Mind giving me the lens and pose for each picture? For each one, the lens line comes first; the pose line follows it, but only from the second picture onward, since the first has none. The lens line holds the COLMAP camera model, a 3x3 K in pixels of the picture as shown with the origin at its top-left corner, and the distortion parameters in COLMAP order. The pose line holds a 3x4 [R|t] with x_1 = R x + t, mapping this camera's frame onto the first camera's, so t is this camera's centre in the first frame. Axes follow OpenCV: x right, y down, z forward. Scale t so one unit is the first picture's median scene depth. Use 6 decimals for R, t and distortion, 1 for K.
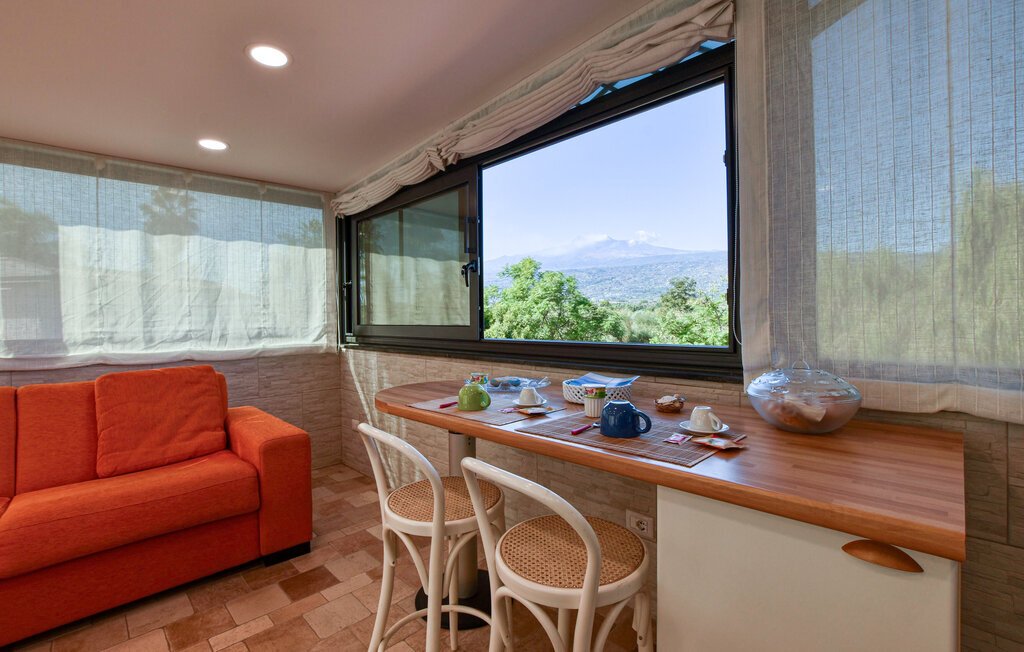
lens RADIAL K [[463.5, 0, 516.0], [0, 463.5, 321.9], [0, 0, 1]] dist [-0.000785, 0.000424]
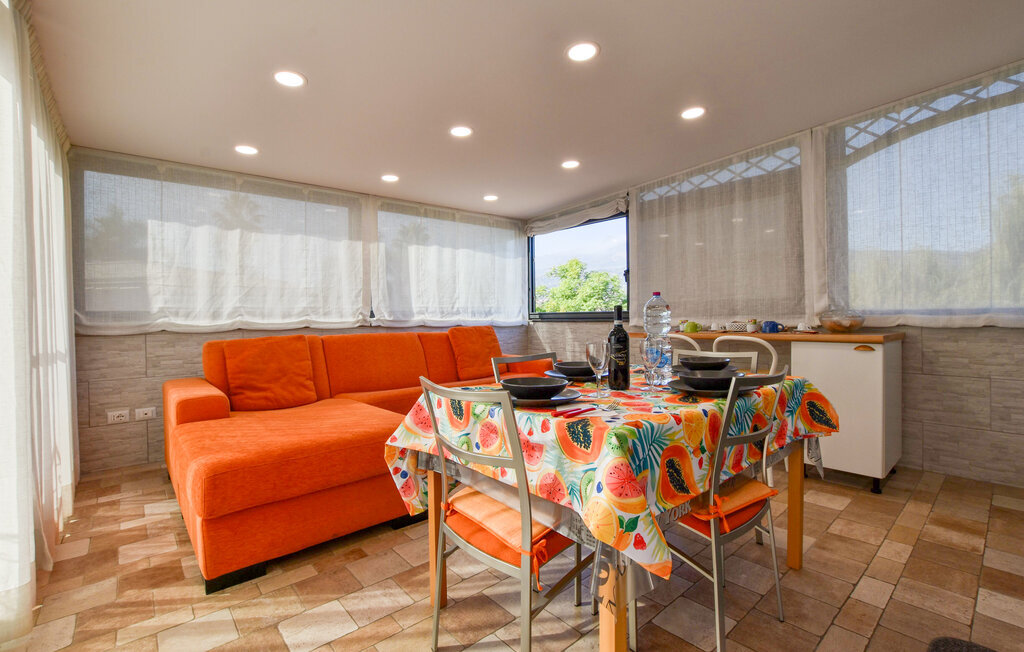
lens RADIAL K [[456.9, 0, 538.5], [0, 456.9, 319.3], [0, 0, 1]] dist [0.018439, -0.000104]
pose [[0.999511, 0.003080, -0.031109, -0.377758], [-0.003221, 0.999985, -0.004484, 0.067753], [0.031095, 0.004582, 0.999506, -0.617319]]
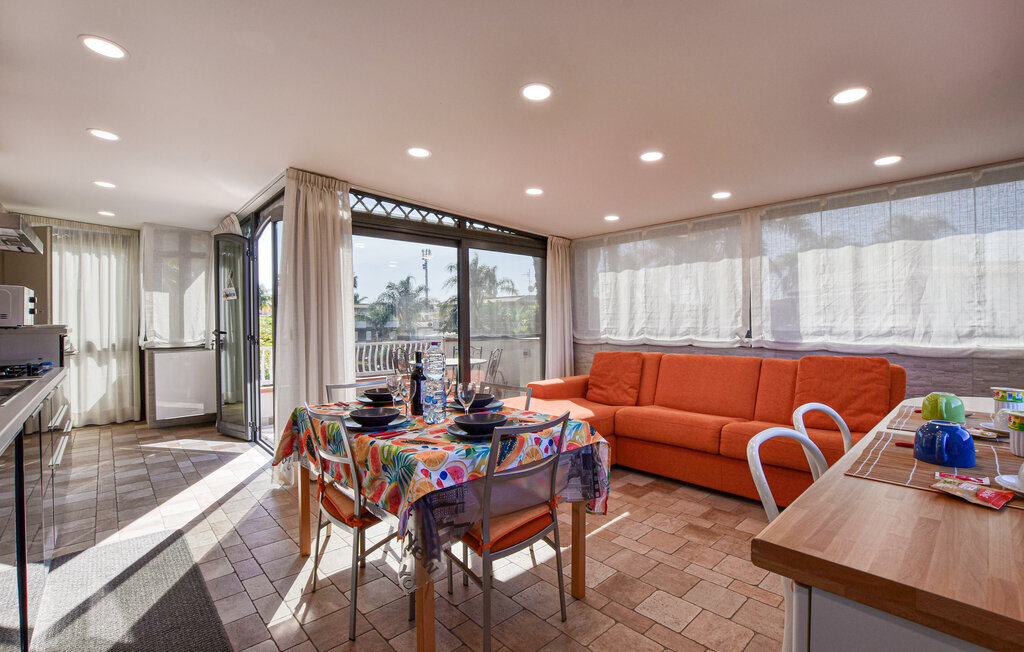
lens RADIAL K [[463.5, 0, 516.0], [0, 463.5, 321.9], [0, 0, 1]] dist [-0.000785, 0.000424]
pose [[0.002960, 0.012371, -0.999919, 0.411246], [-0.003458, 0.999918, 0.012361, -0.004243], [0.999990, 0.003421, 0.003003, 0.090597]]
